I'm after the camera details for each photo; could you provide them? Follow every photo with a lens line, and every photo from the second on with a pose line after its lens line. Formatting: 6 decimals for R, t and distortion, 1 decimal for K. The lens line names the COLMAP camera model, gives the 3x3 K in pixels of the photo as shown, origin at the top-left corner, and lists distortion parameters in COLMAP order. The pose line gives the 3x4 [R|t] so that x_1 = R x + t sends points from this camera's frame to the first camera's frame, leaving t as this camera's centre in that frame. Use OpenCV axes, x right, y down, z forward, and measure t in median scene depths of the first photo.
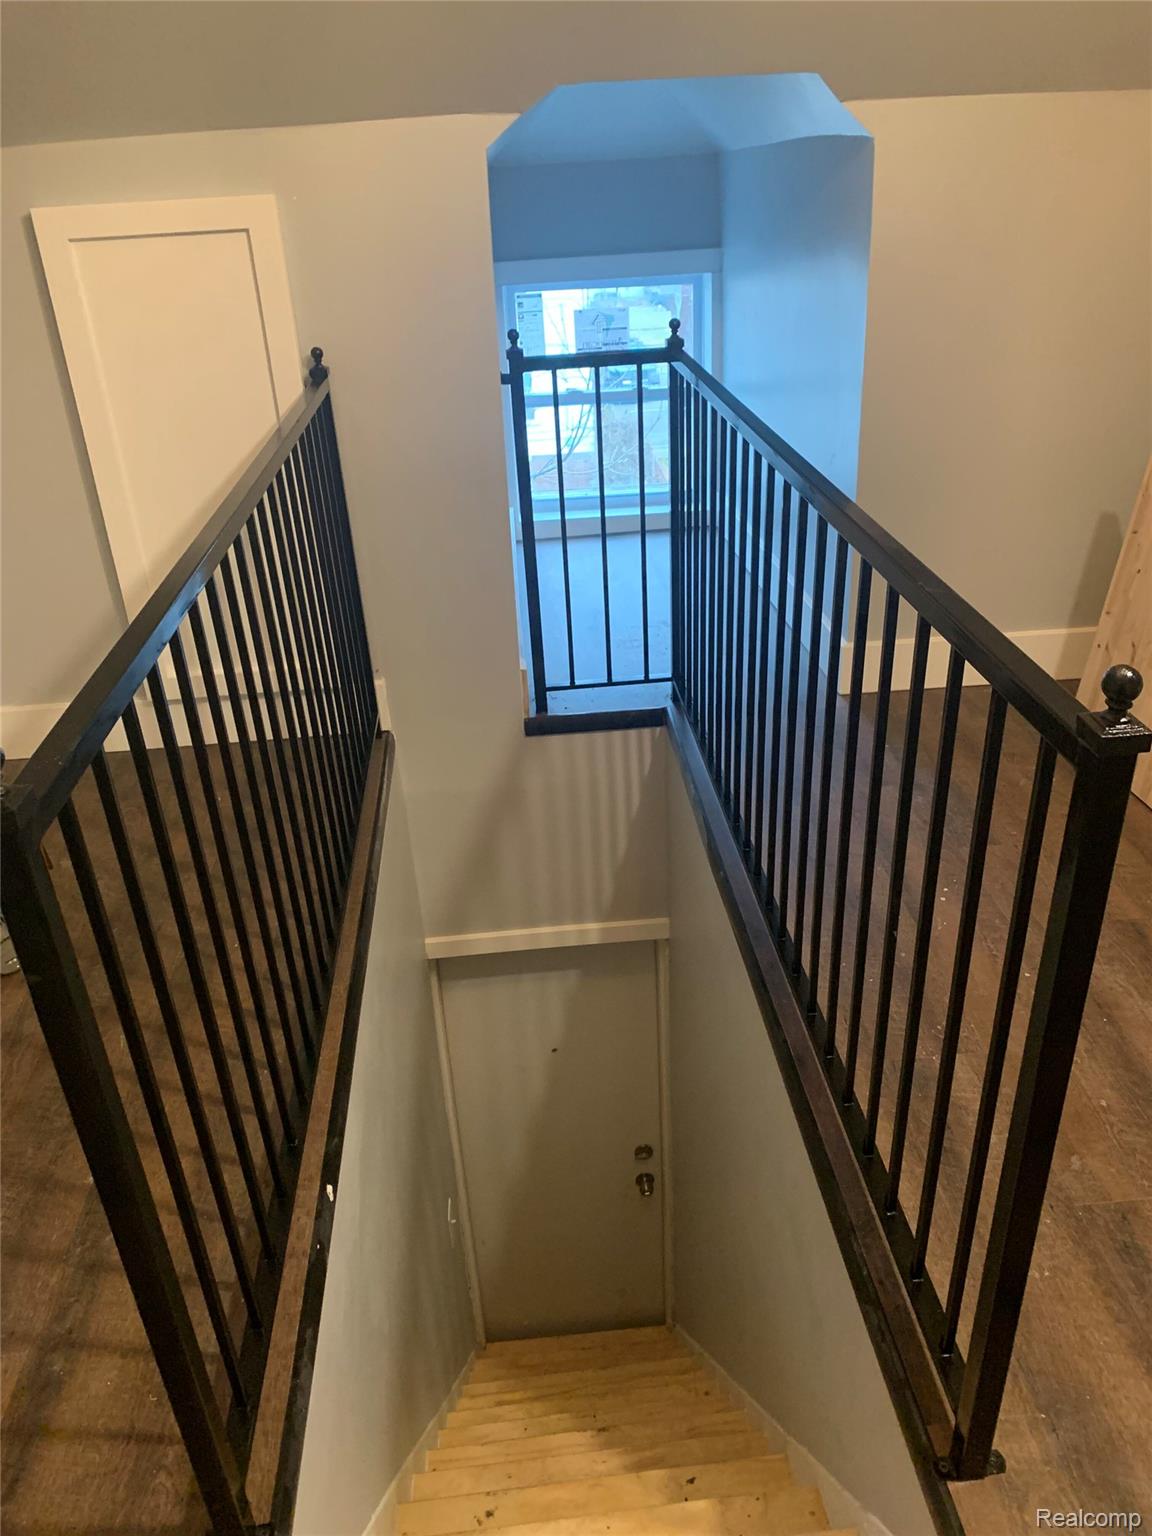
lens RADIAL K [[1141.4, 0, 579.7], [0, 1141.4, 791.0], [0, 0, 1]] dist [0.049861, 0.001316]
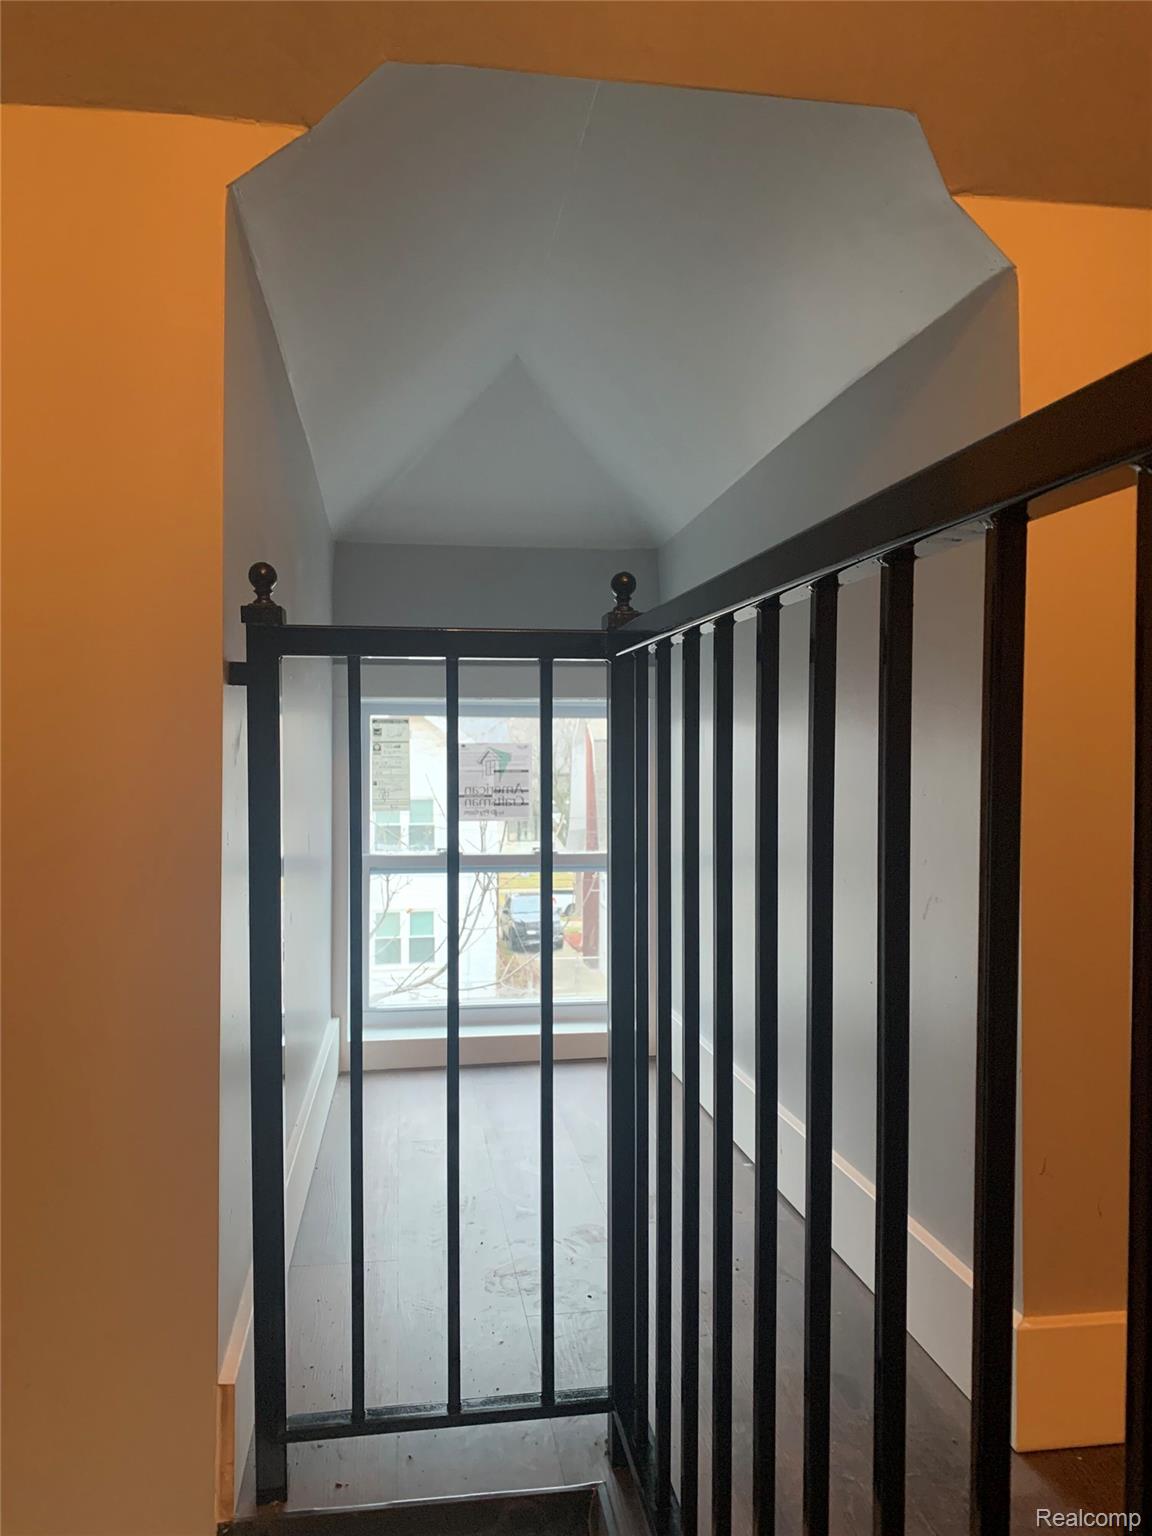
lens RADIAL K [[1141.4, 0, 579.7], [0, 1141.4, 791.0], [0, 0, 1]] dist [0.049861, 0.001316]
pose [[0.996282, 0.046492, 0.072528, 0.030309], [-0.008118, 0.888797, -0.458229, -0.102282], [-0.085766, 0.455936, 0.885870, 0.540343]]
